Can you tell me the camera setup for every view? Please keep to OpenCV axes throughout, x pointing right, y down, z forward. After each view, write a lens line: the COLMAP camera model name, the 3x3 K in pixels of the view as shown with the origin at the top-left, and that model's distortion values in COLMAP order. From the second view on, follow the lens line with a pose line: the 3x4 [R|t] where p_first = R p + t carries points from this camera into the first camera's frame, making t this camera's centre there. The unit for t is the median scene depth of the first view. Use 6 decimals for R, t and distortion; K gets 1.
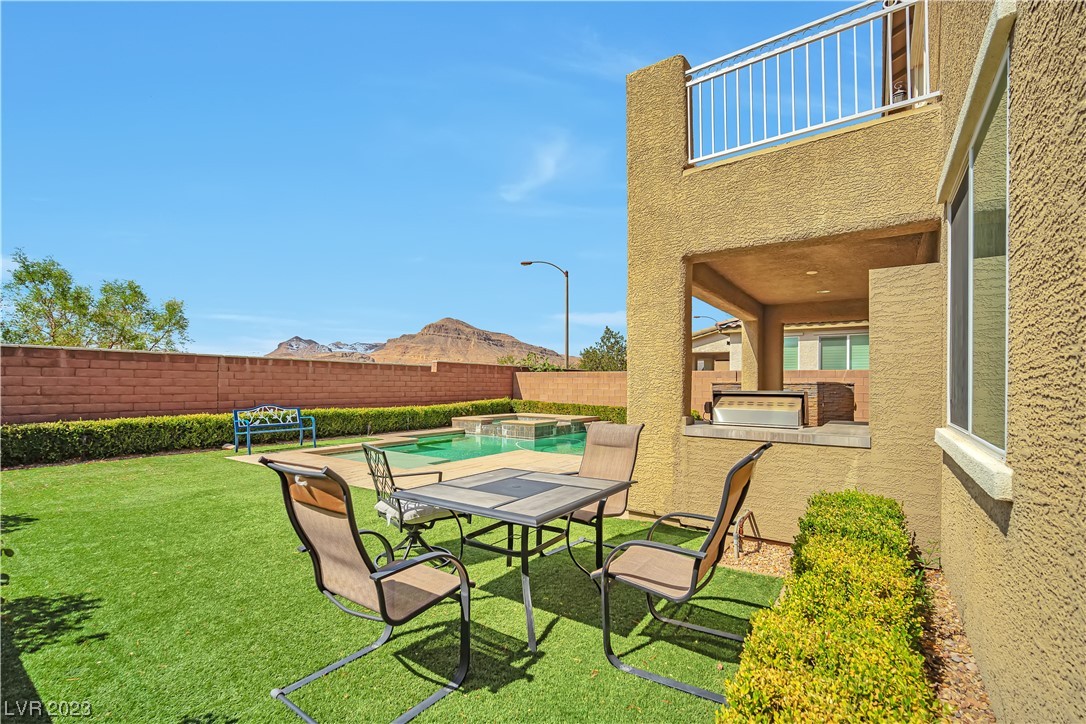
lens RADIAL K [[474.7, 0, 545.6], [0, 474.7, 373.2], [0, 0, 1]] dist [-0.002068, -0.000292]
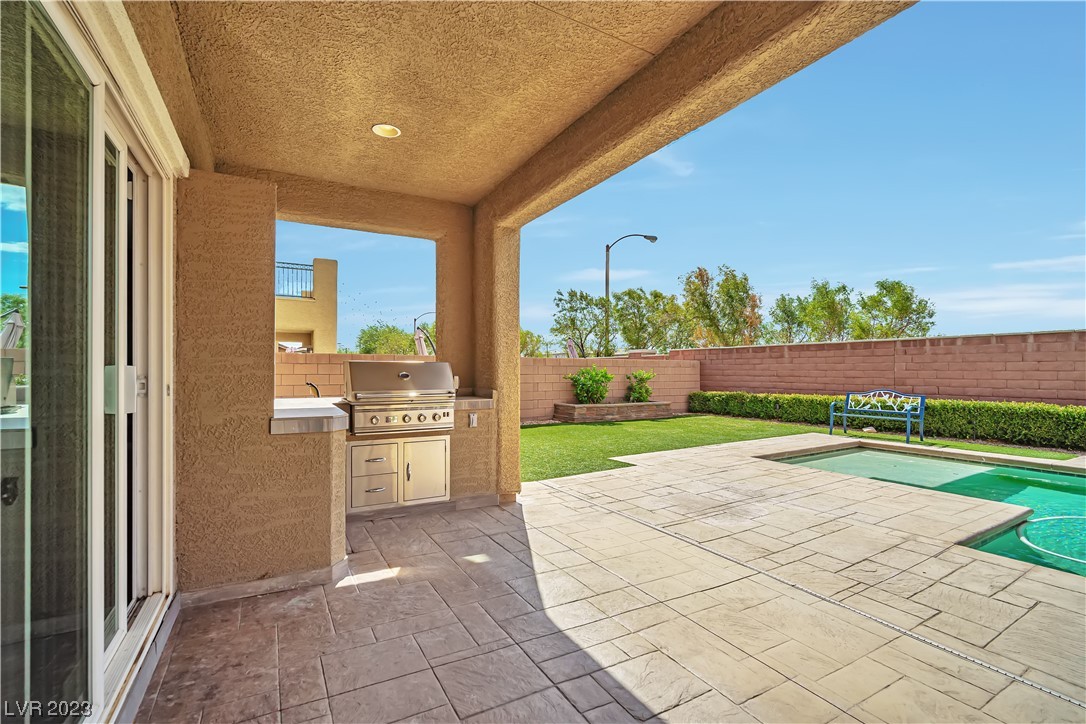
lens RADIAL K [[474.7, 0, 545.6], [0, 474.7, 373.2], [0, 0, 1]] dist [-0.002068, -0.000292]
pose [[-0.418517, 0.000998, -0.908209, 0.538708], [0.021156, 0.999739, -0.008651, 0.027416], [0.907963, -0.022834, -0.418428, 0.779632]]
